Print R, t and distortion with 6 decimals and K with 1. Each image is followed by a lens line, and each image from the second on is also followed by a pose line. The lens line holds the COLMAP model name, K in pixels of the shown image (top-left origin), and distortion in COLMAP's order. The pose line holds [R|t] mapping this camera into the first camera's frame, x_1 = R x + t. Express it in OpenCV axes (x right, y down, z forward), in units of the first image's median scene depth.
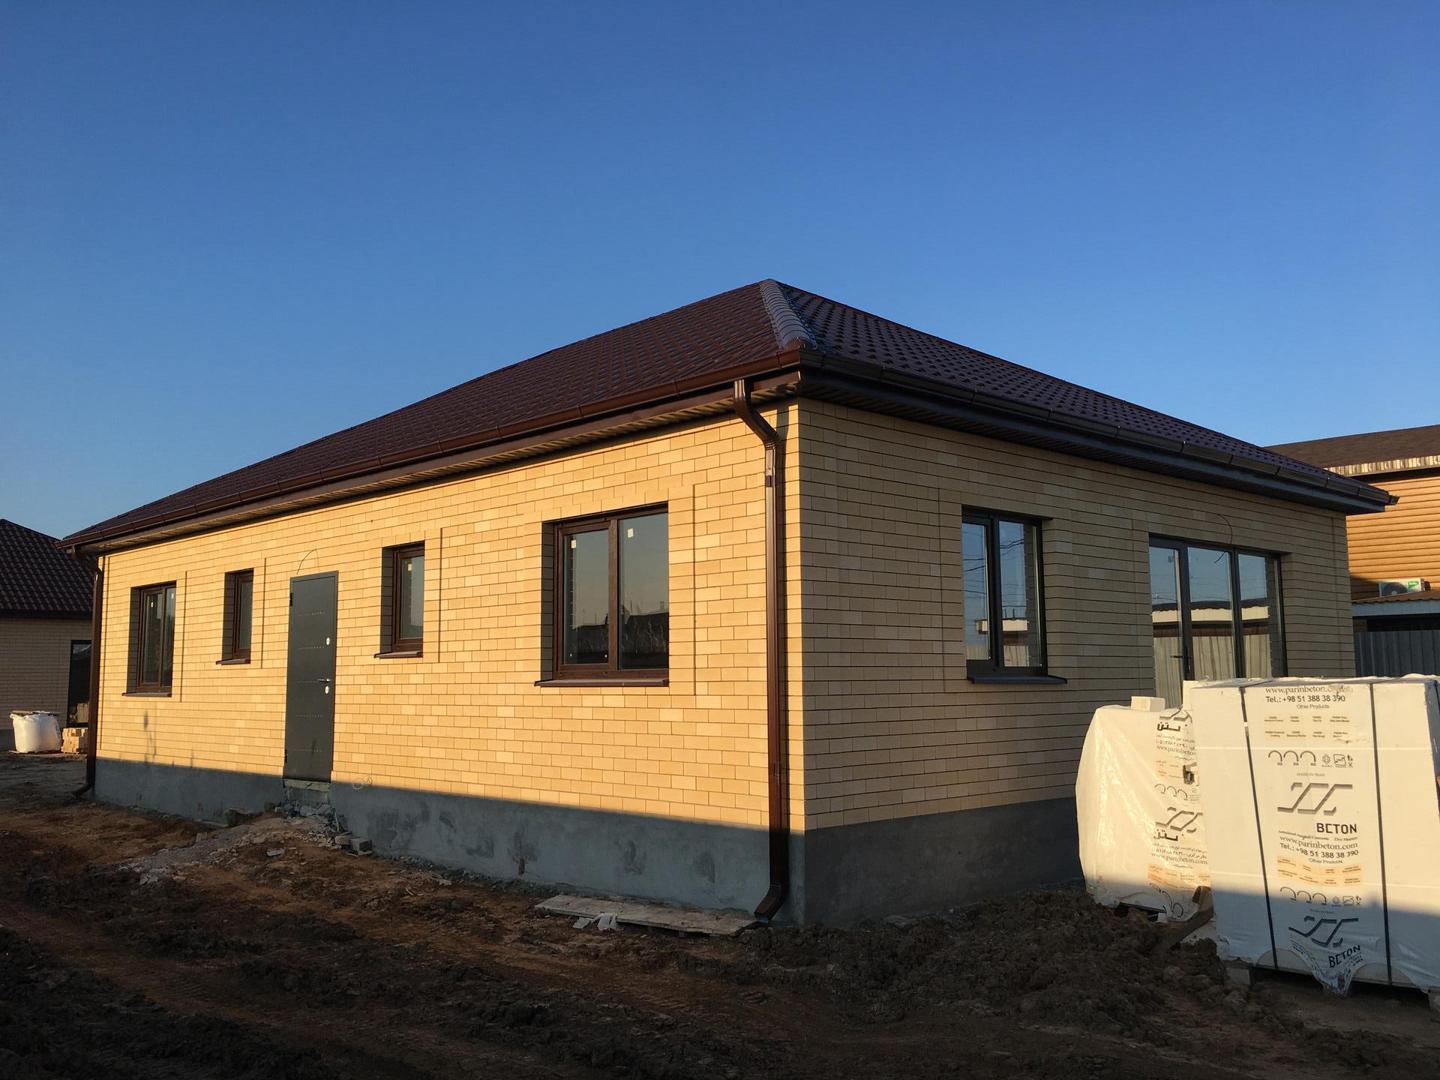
lens RADIAL K [[1222.3, 0, 741.1], [0, 1222.3, 542.5], [0, 0, 1]] dist [0.084424, -0.070209]
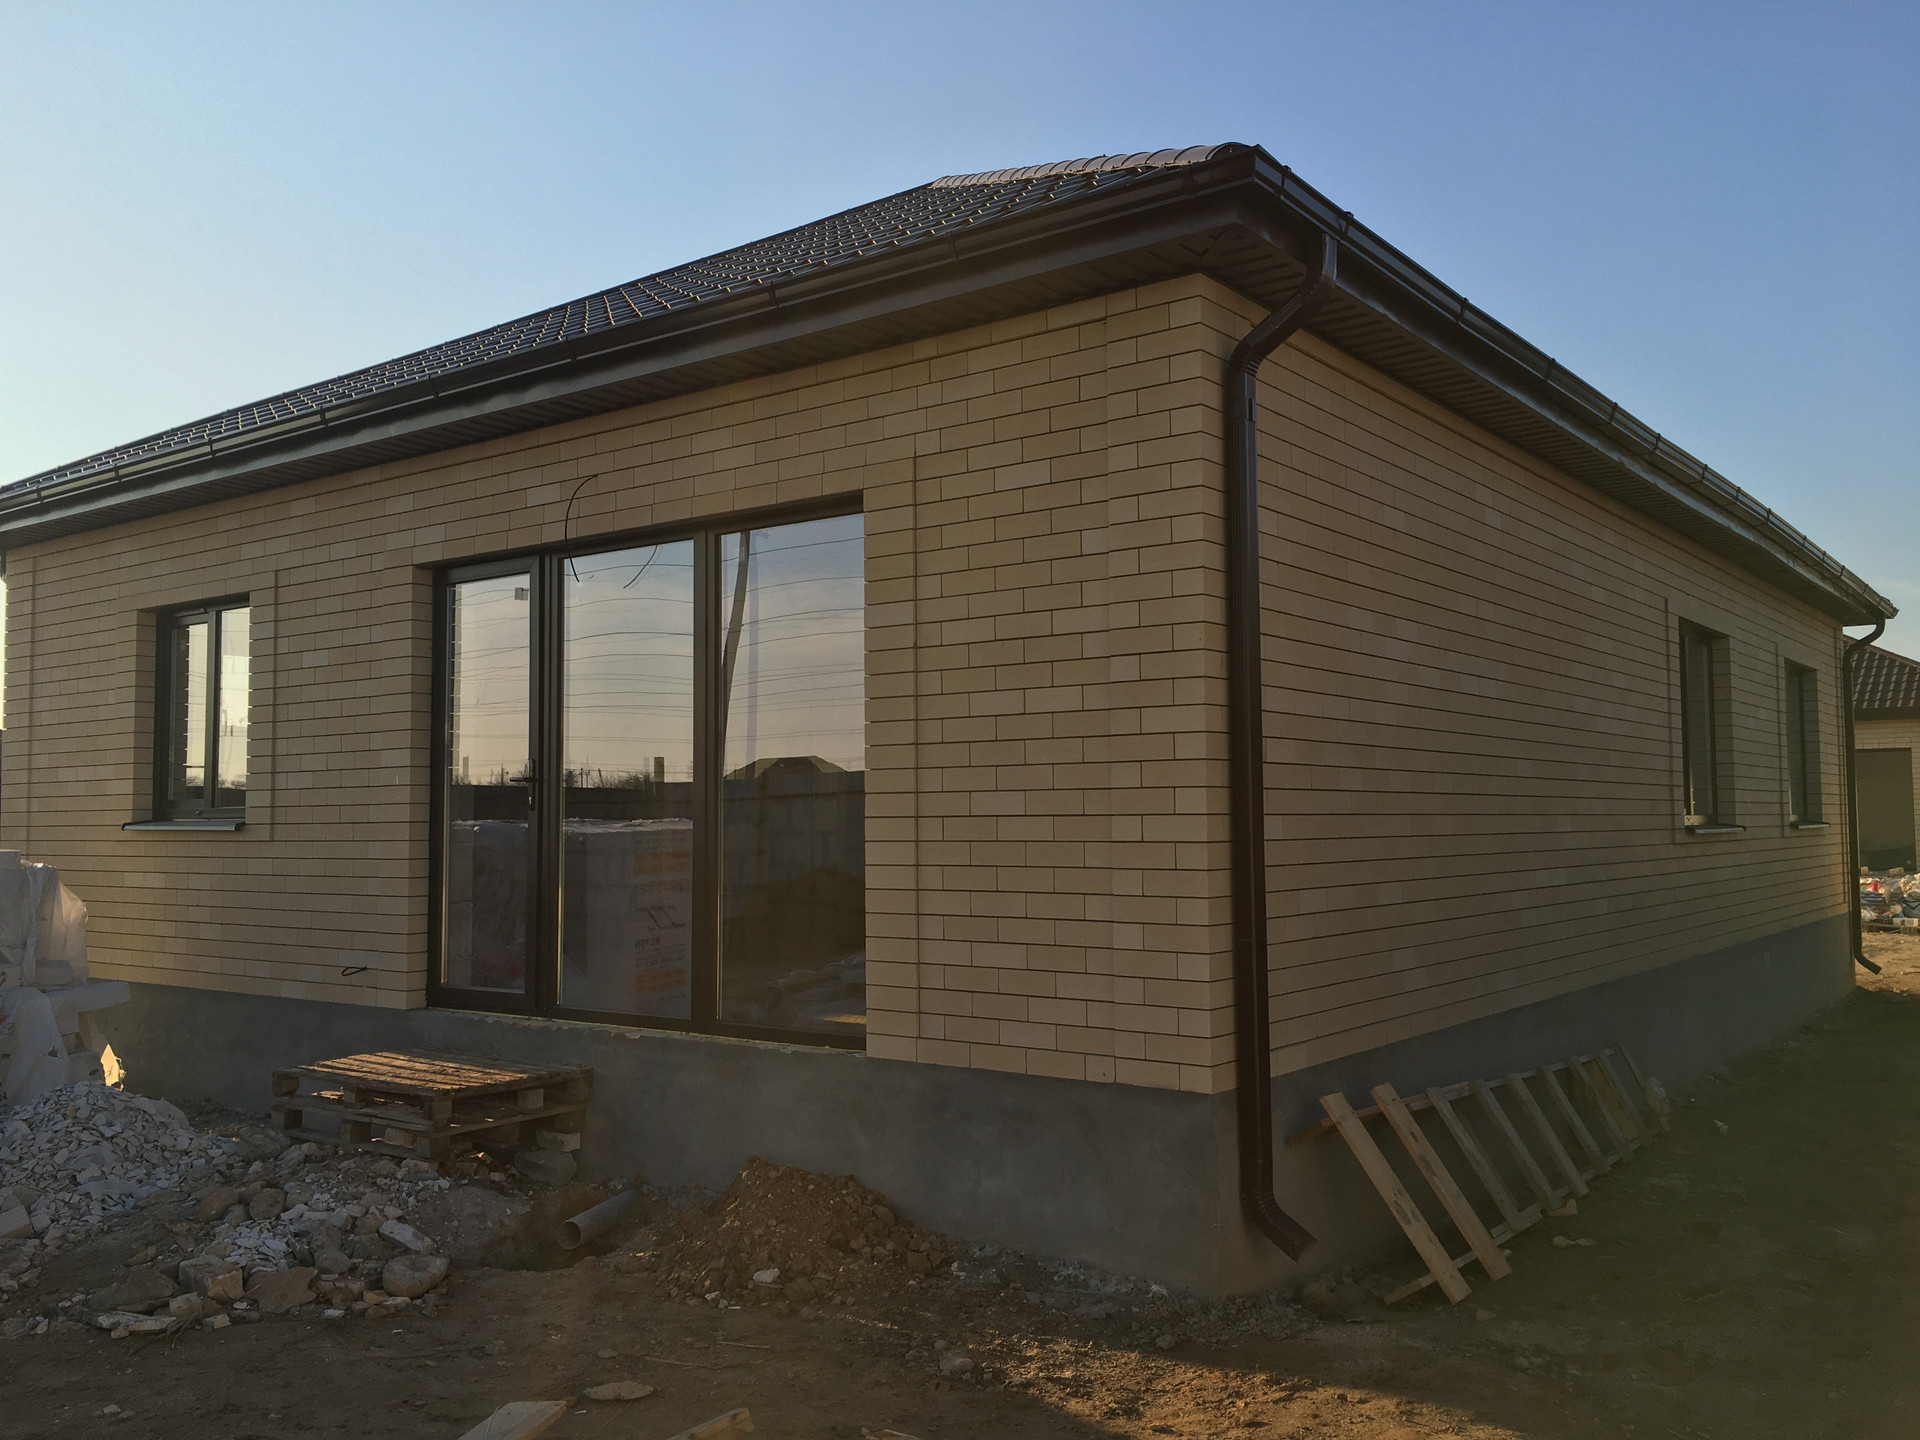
lens RADIAL K [[1629.7, 0, 961.8], [0, 1629.7, 731.5], [0, 0, 1]] dist [0.084424, -0.070209]
pose [[0.157365, -0.046482, -0.986446, 1.321965], [0.113485, 0.993125, -0.028693, 0.139831], [0.980998, -0.107432, 0.161558, 1.329508]]
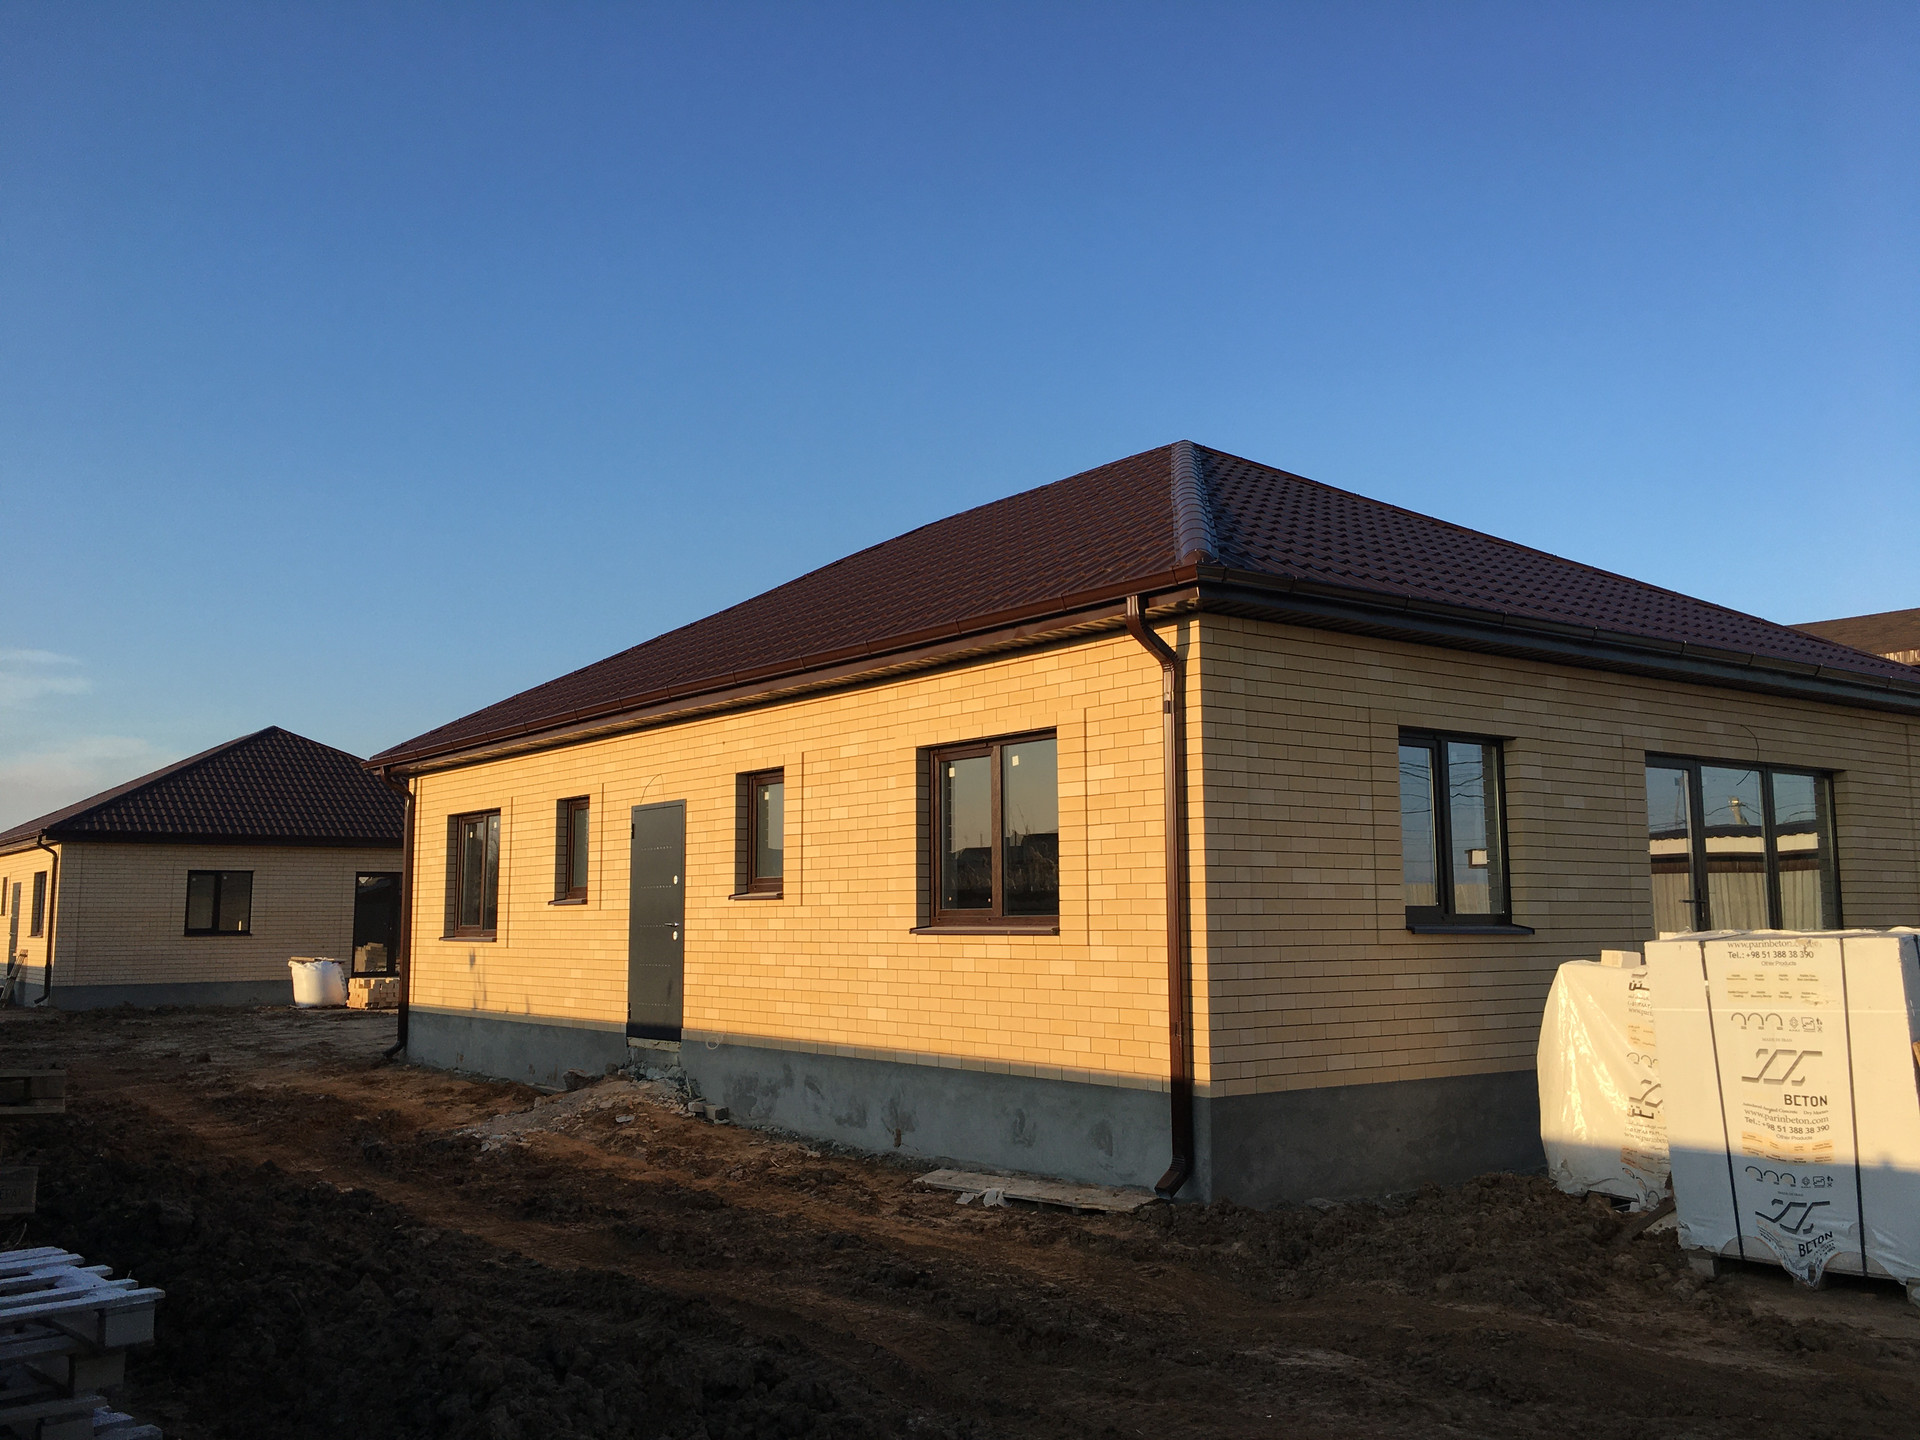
lens RADIAL K [[1629.7, 0, 994.0], [0, 1629.7, 729.1], [0, 0, 1]] dist [0.084424, -0.070209]
pose [[0.993873, -0.009839, -0.110088, 0.023903], [0.009247, 0.999940, -0.005892, -0.023887], [0.110140, 0.004838, 0.993904, -0.170506]]
